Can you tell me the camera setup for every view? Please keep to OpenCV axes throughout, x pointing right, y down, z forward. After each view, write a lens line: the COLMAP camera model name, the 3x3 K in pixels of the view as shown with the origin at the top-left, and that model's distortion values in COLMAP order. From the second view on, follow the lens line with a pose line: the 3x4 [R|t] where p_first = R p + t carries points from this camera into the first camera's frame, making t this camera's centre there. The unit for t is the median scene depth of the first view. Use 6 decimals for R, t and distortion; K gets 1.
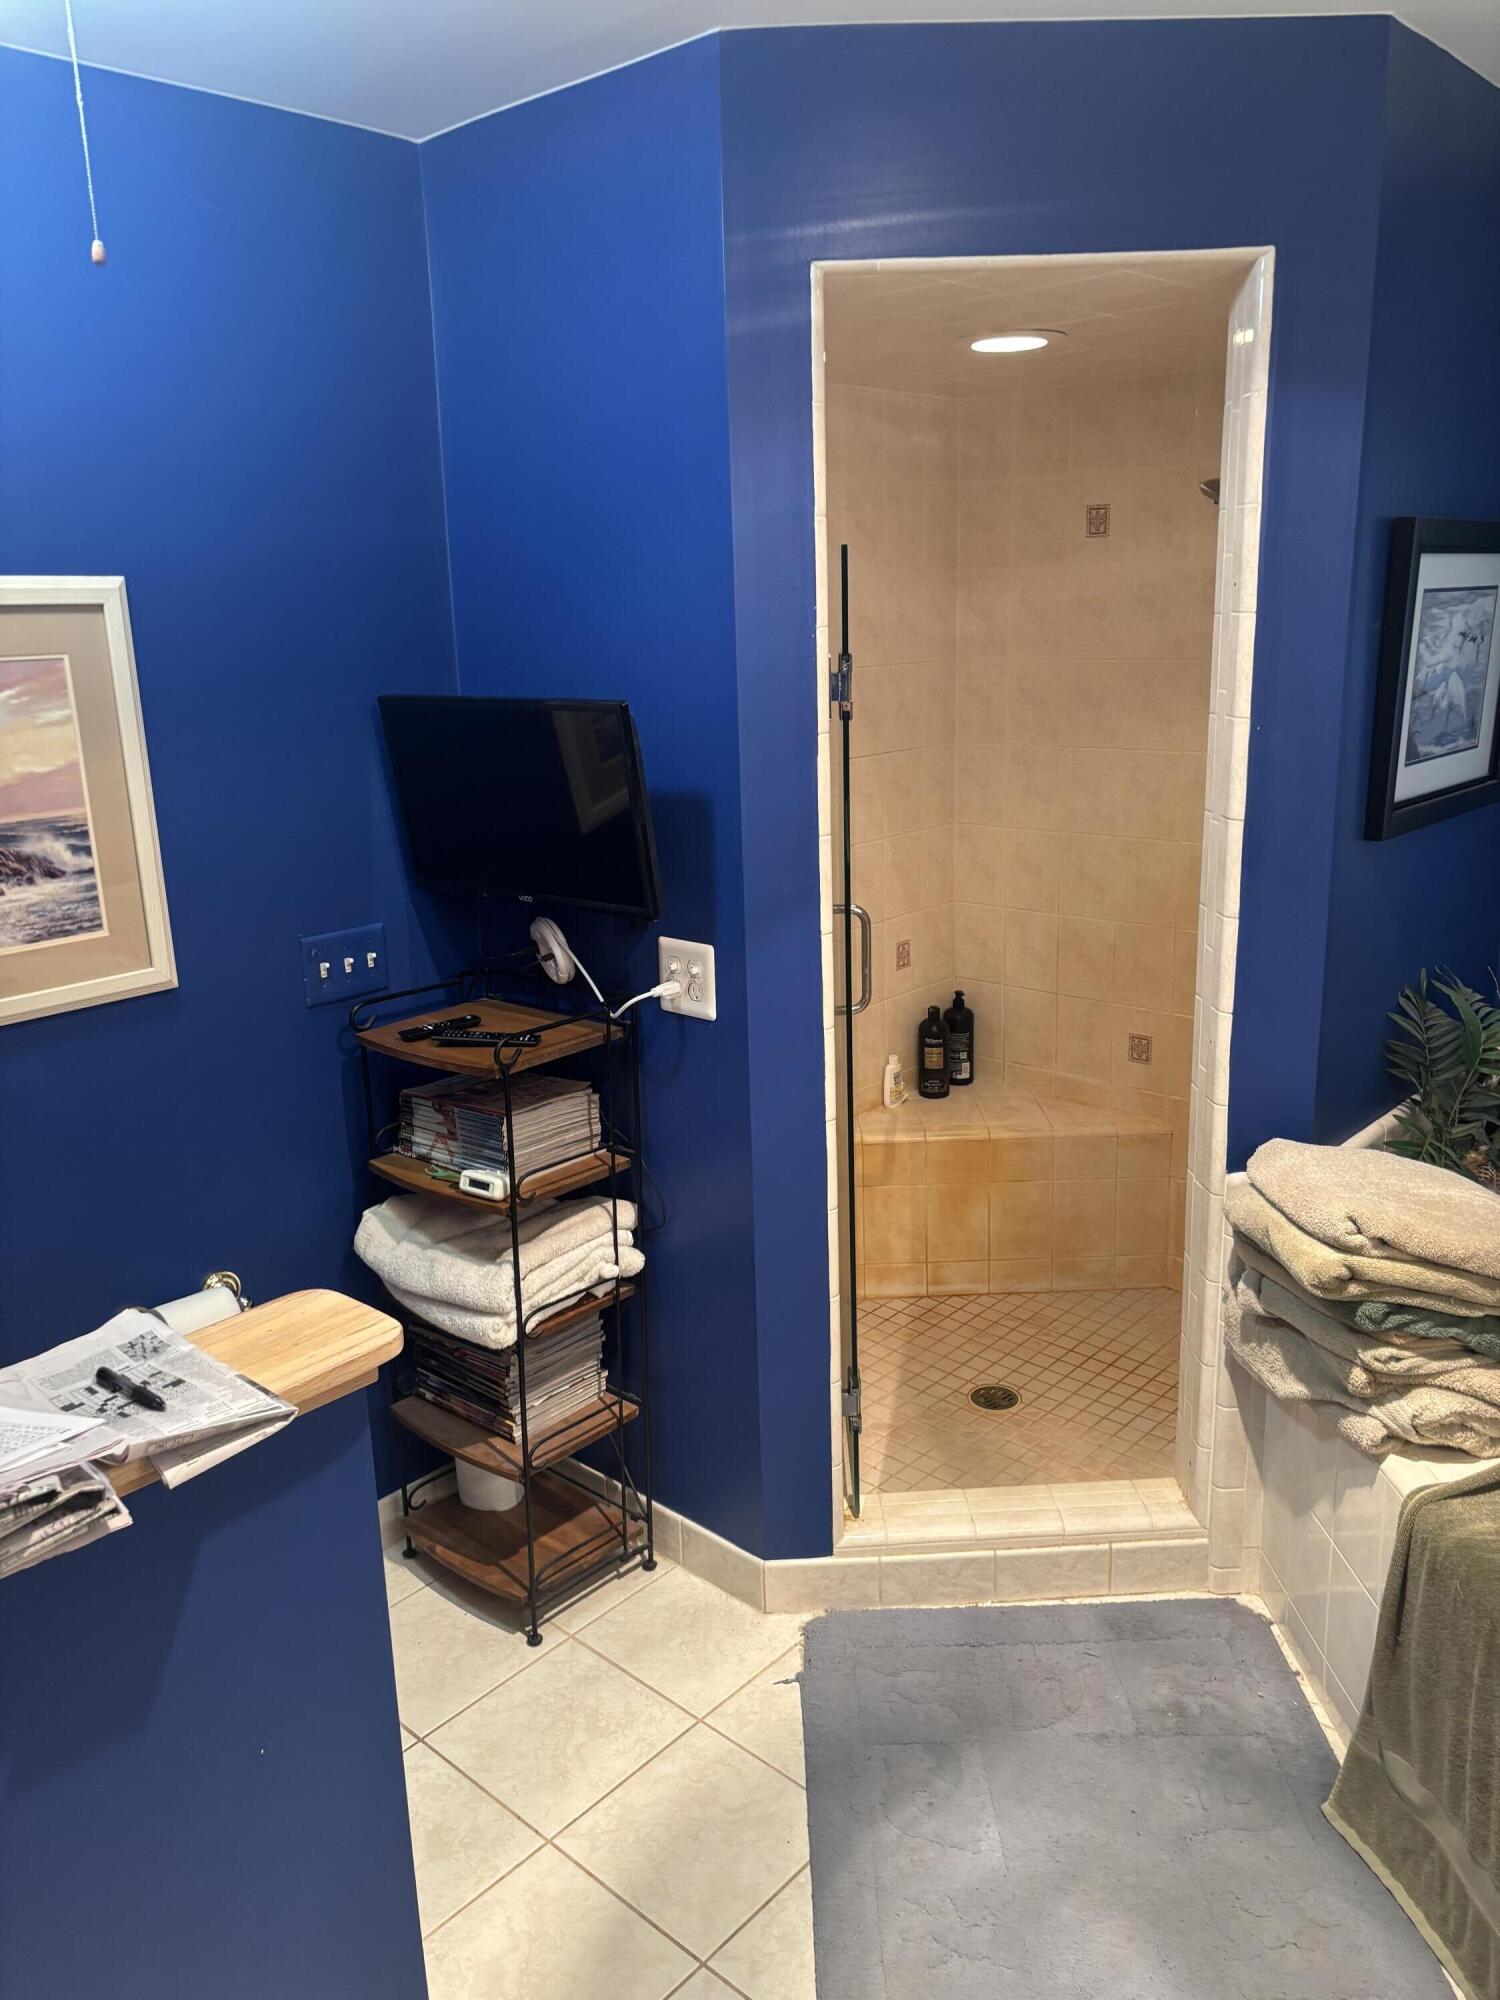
lens RADIAL K [[1515.5, 0, 752.5], [0, 1515.5, 997.6], [0, 0, 1]] dist [0.058043, -0.040443]
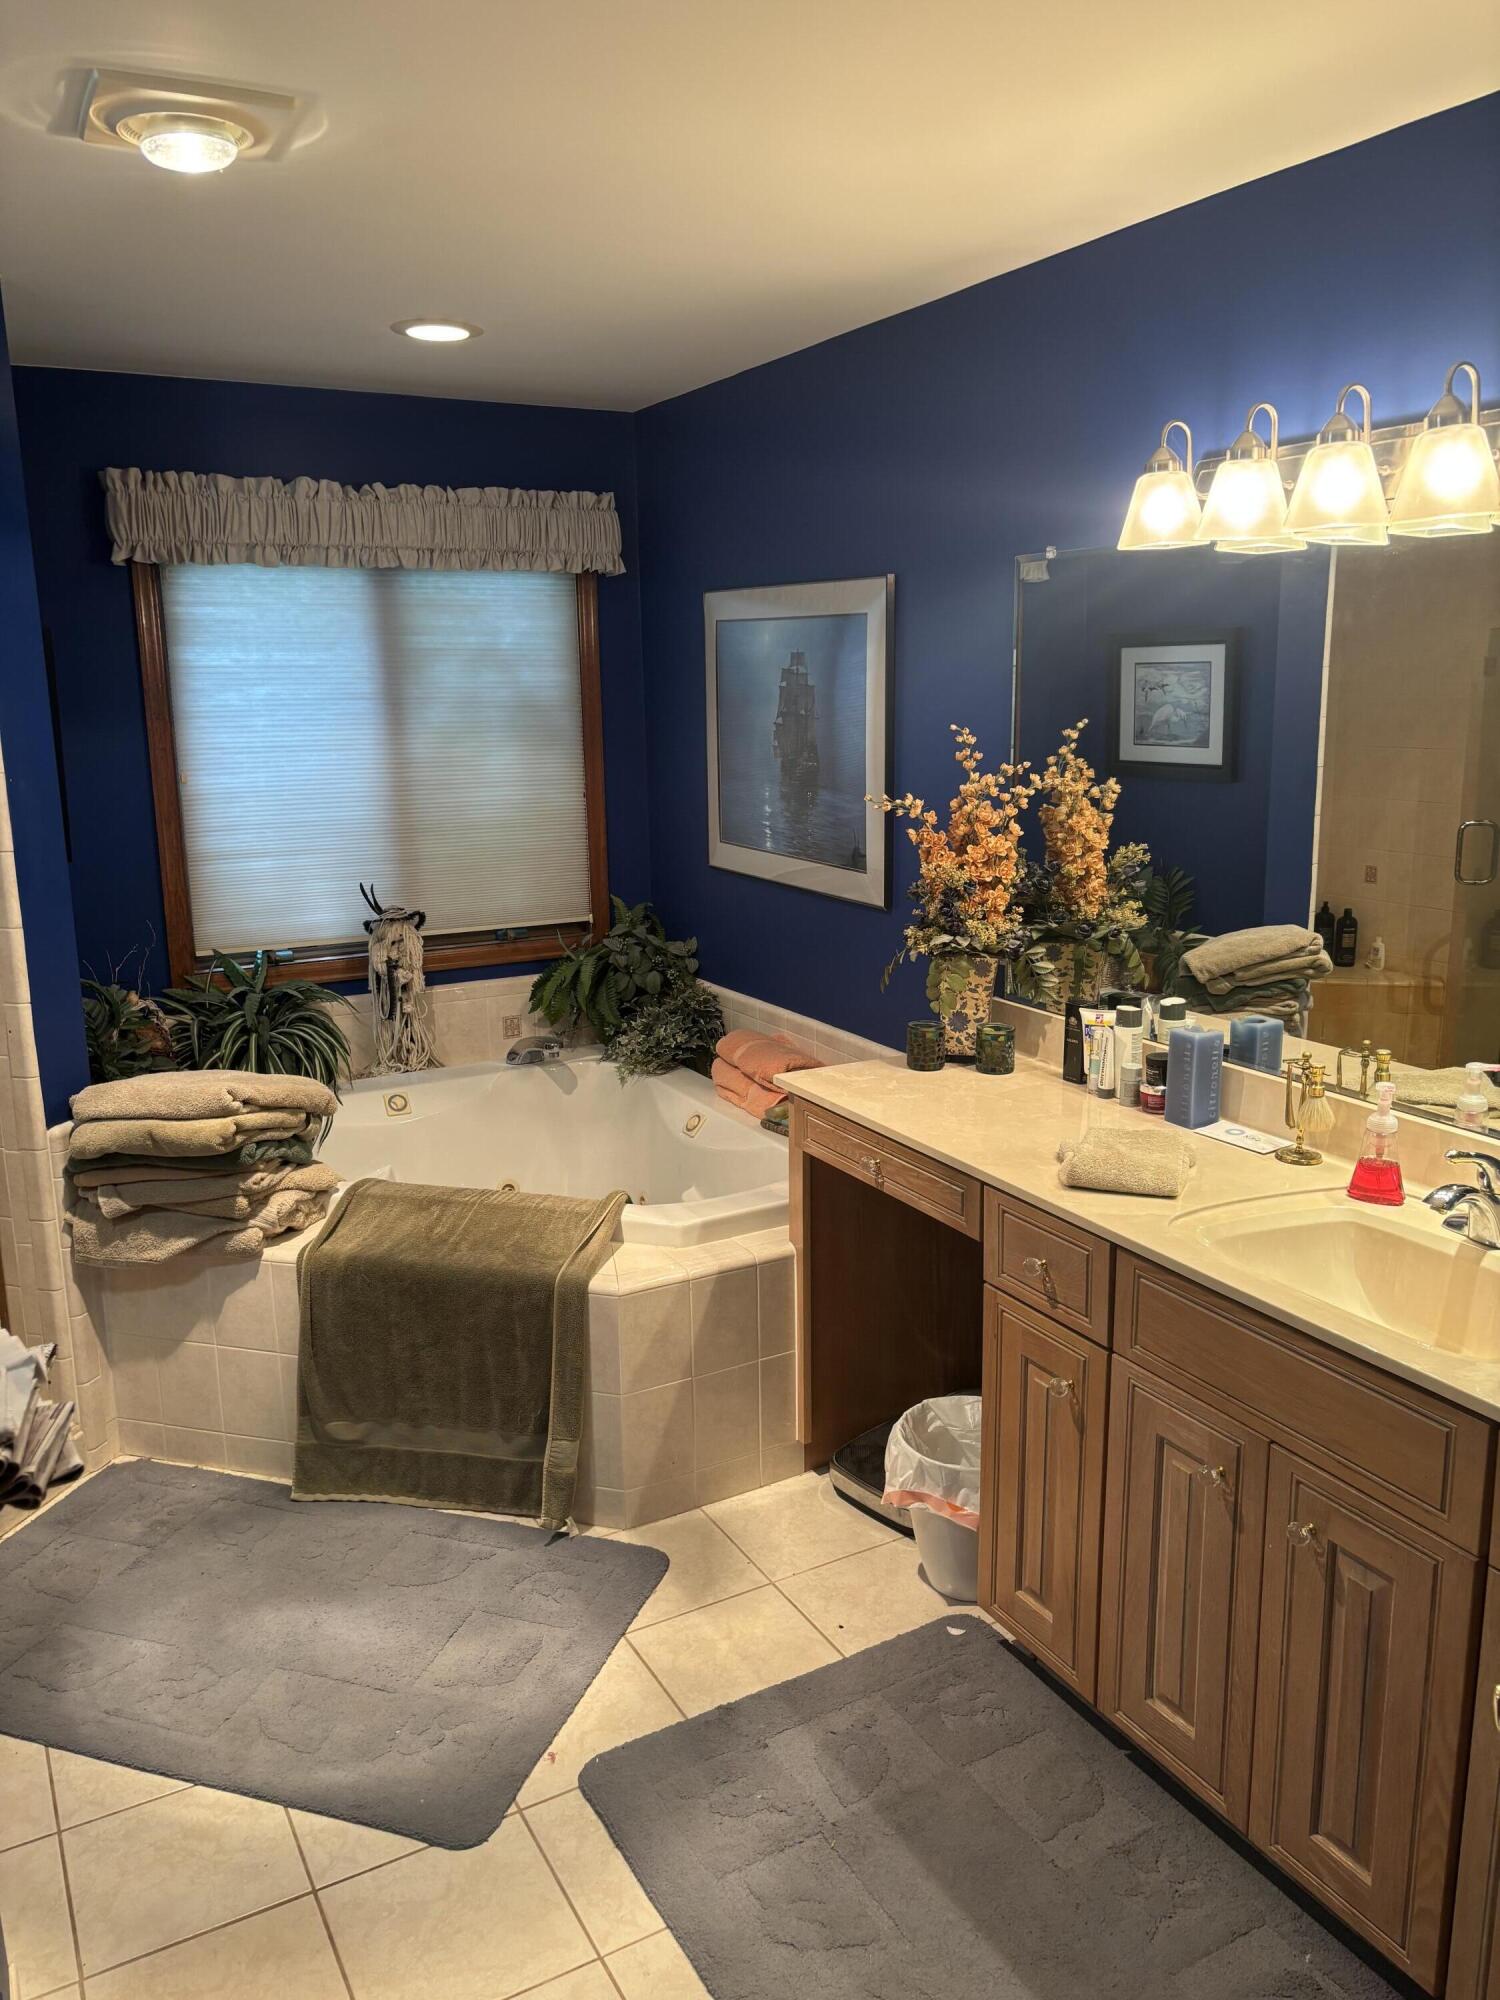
lens RADIAL K [[1515.5, 0, 748.2], [0, 1515.5, 998.9], [0, 0, 1]] dist [0.058043, -0.040443]
pose [[0.338008, -0.181696, 0.923437, -0.707212], [0.247710, 0.963767, 0.098962, 0.032763], [-0.907959, 0.195295, 0.370769, -0.019856]]
